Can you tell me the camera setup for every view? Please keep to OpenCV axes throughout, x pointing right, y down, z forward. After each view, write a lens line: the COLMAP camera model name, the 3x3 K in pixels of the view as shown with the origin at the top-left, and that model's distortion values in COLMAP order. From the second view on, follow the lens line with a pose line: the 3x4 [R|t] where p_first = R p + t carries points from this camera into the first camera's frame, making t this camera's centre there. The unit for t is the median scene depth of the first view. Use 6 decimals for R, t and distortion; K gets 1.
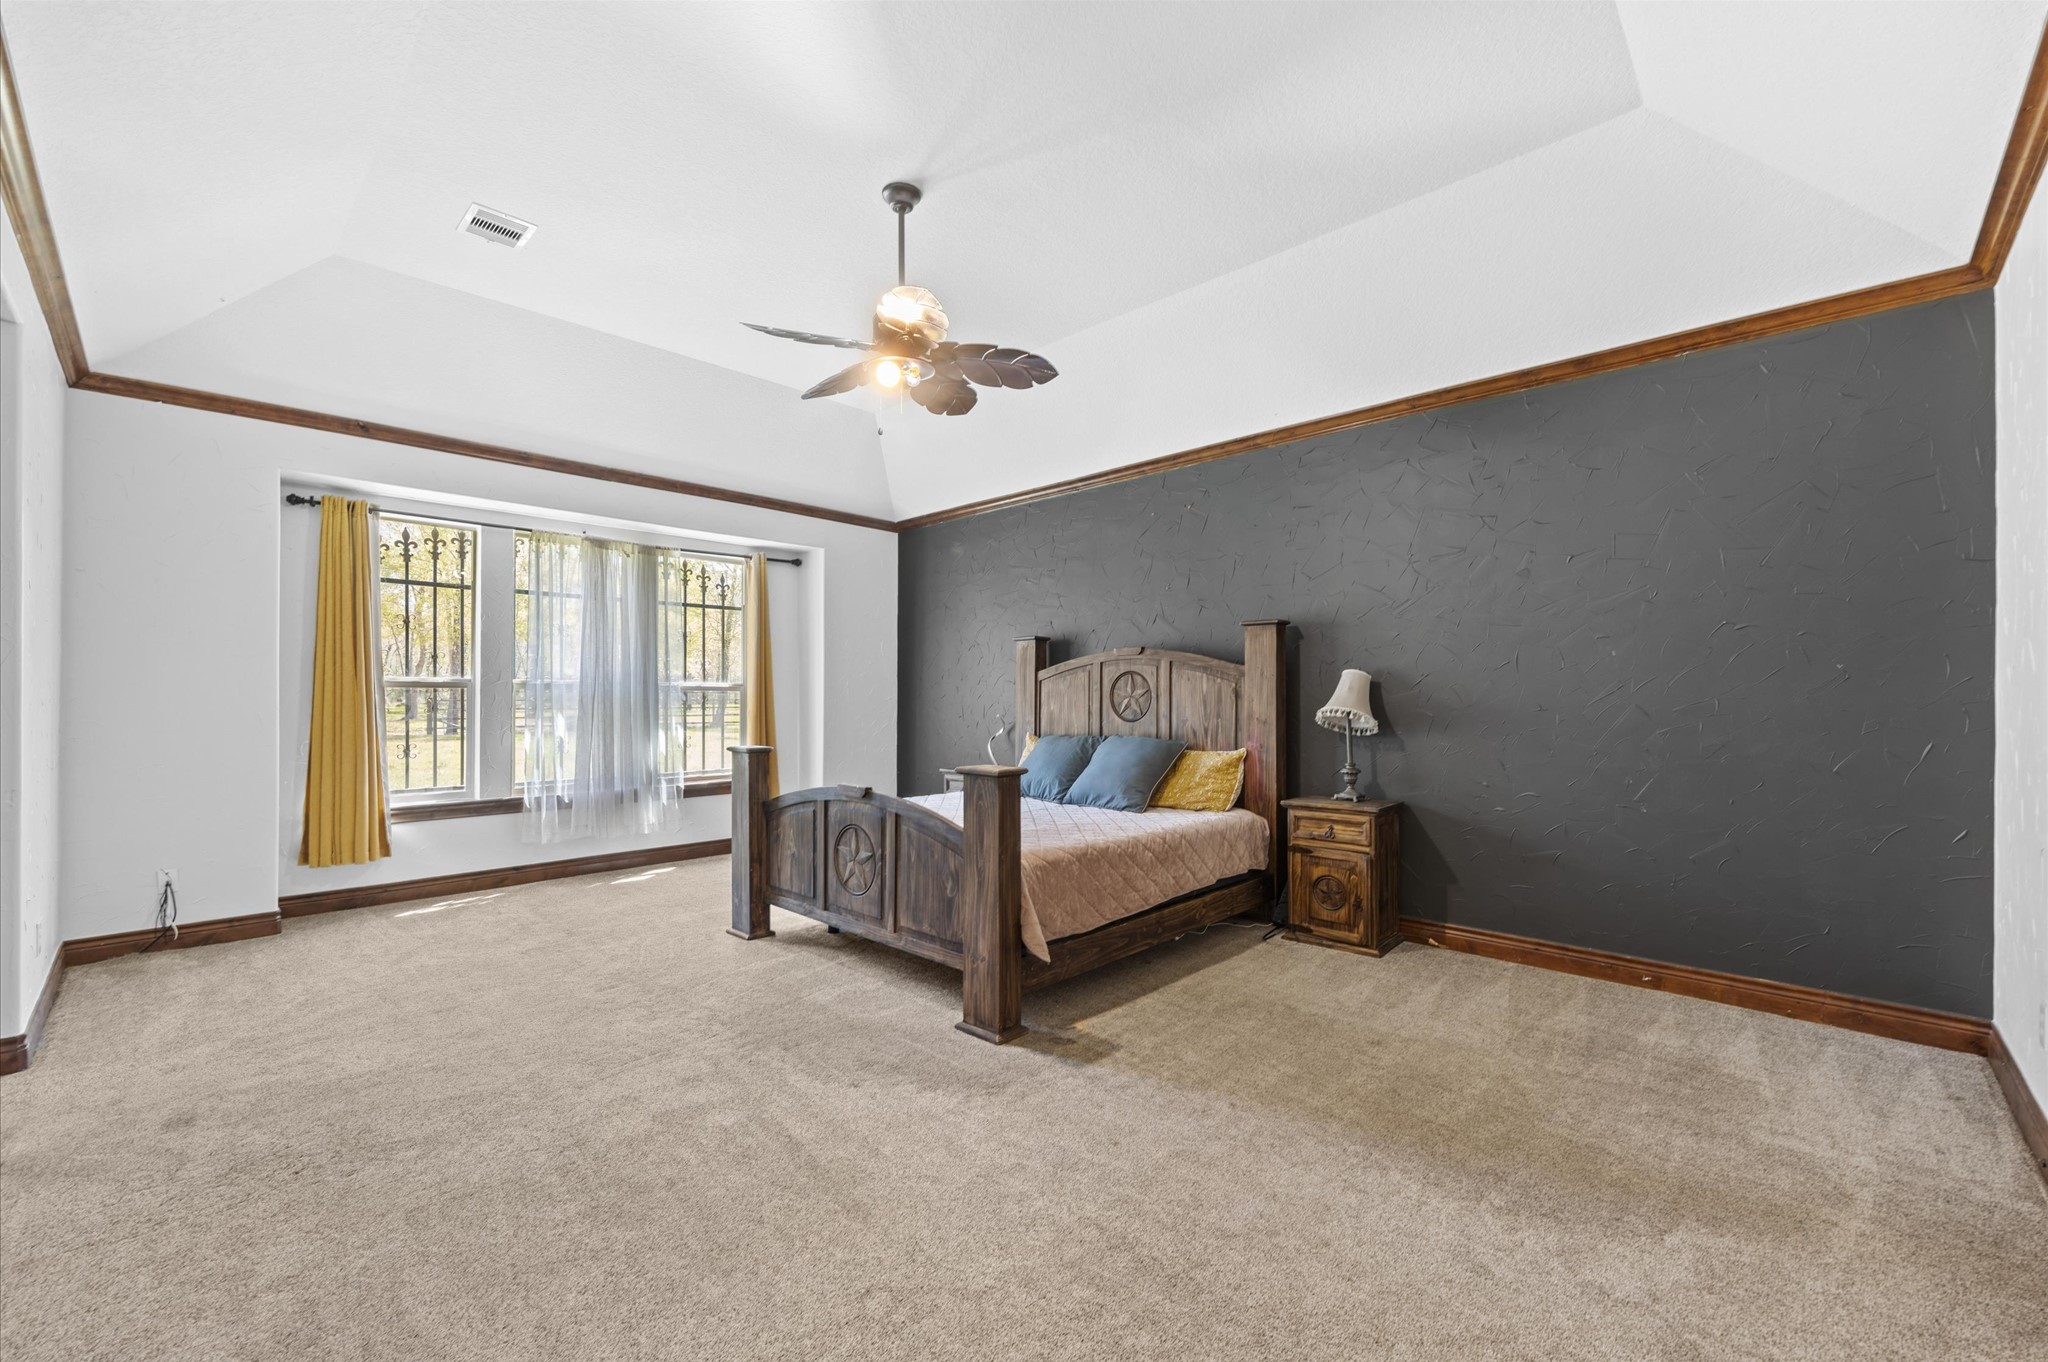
lens RADIAL K [[825.0, 0, 1017.7], [0, 825.0, 684.5], [0, 0, 1]] dist [0.000621, -0.000127]
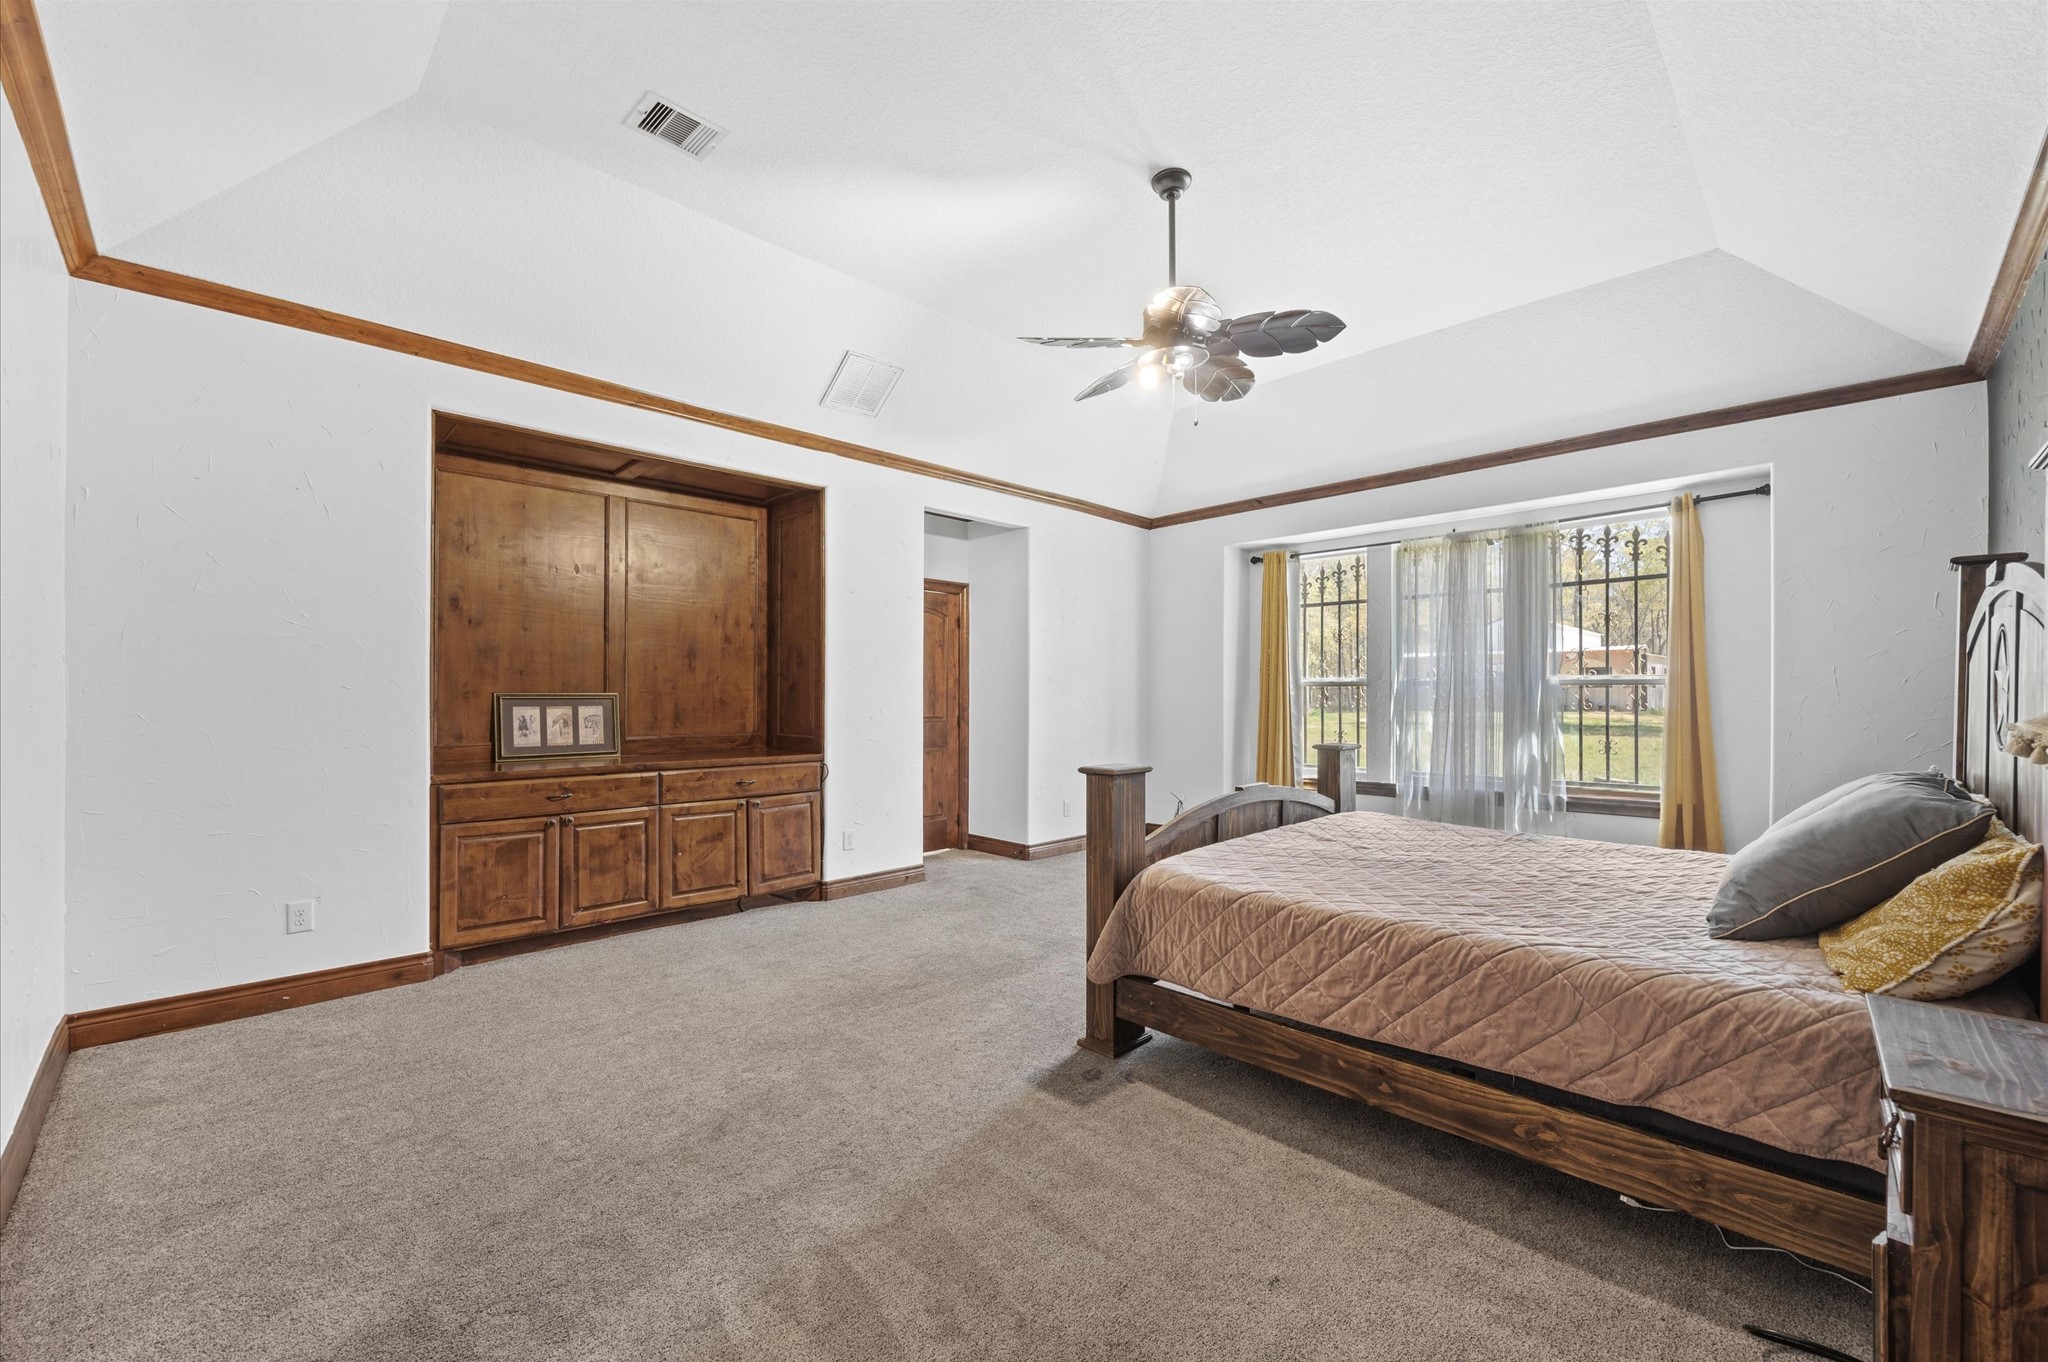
lens RADIAL K [[825.0, 0, 1017.7], [0, 825.0, 684.5], [0, 0, 1]] dist [0.000621, -0.000127]
pose [[-0.030355, -0.012405, -0.999462, 0.547450], [0.011406, 0.999854, -0.012756, 0.012209], [0.999474, -0.011787, -0.030210, 0.544036]]
